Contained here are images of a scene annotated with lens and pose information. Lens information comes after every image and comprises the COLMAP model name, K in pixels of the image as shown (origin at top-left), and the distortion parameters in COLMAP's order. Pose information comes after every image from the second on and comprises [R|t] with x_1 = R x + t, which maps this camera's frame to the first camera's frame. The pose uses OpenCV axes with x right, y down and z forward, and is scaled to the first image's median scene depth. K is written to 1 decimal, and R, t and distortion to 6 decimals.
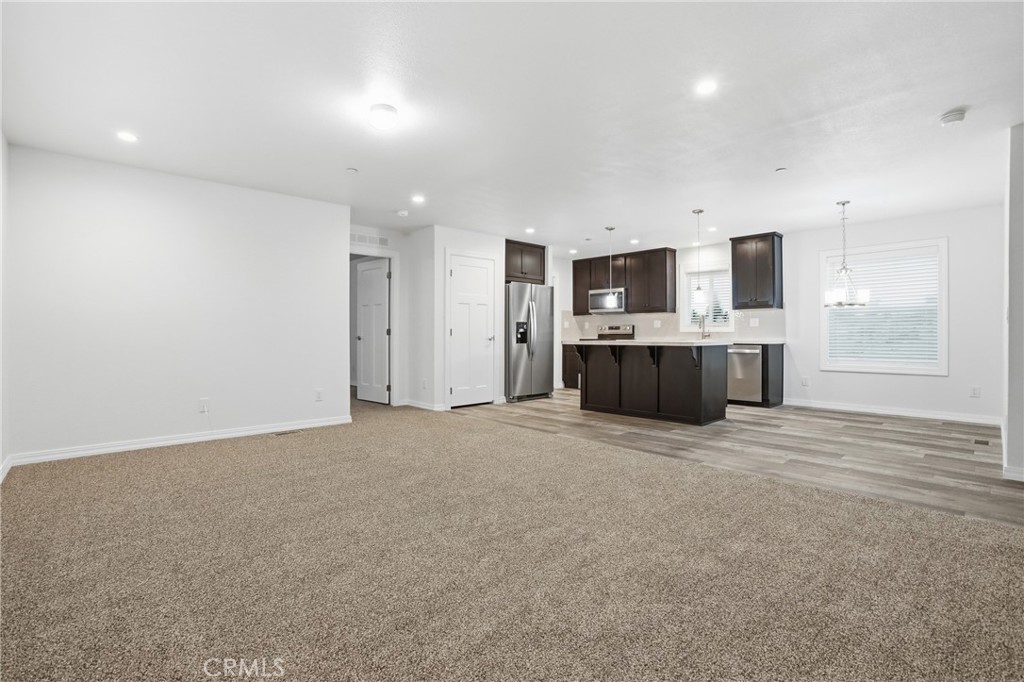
lens RADIAL K [[472.7, 0, 513.4], [0, 472.7, 334.2], [0, 0, 1]] dist [-0.029438, 0.004560]
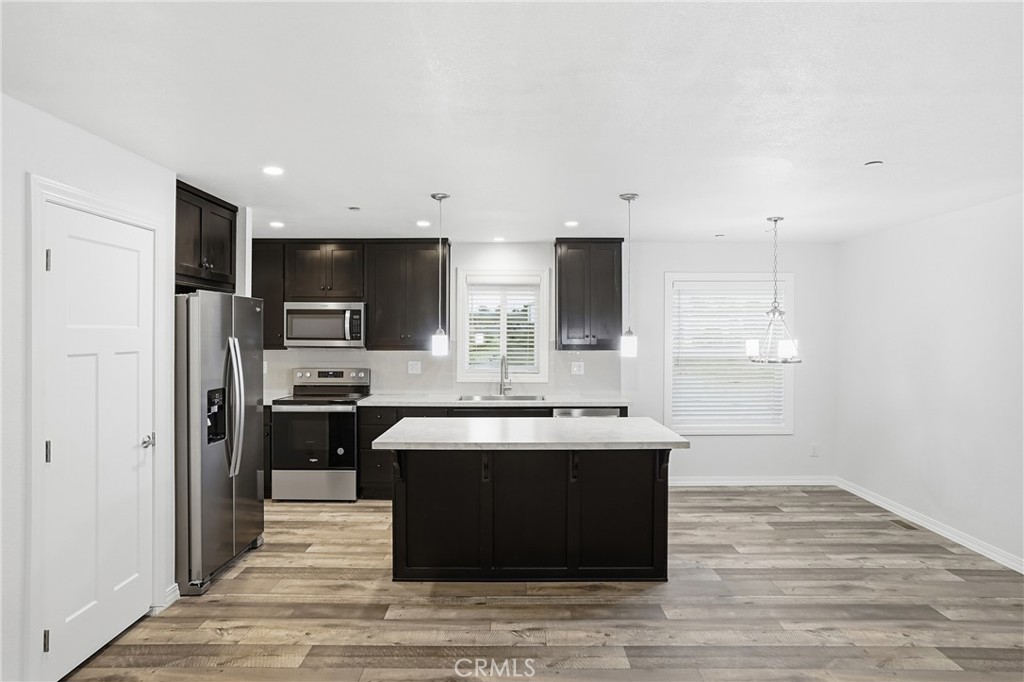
lens RADIAL K [[631.4, 0, 507.0], [0, 631.4, 341.6], [0, 0, 1]] dist [-0.016533, 0.009342]
pose [[0.692977, -0.008320, 0.720912, -0.188106], [-0.003114, 0.999890, 0.014532, -0.070853], [-0.720953, -0.012315, 0.692874, 0.419682]]
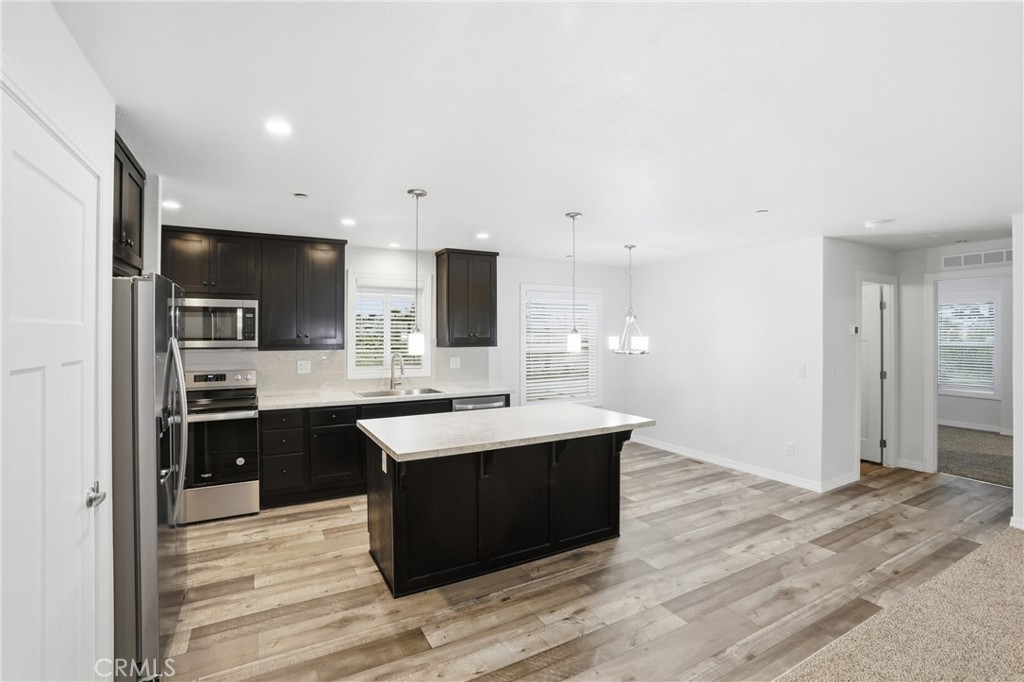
lens RADIAL K [[472.7, 0, 509.2], [0, 472.7, 338.3], [0, 0, 1]] dist [-0.029438, 0.004560]
pose [[0.248510, -0.011201, 0.968565, -0.204119], [-0.000080, 0.999933, 0.011584, -0.069282], [-0.968629, -0.002957, 0.248492, 0.673031]]
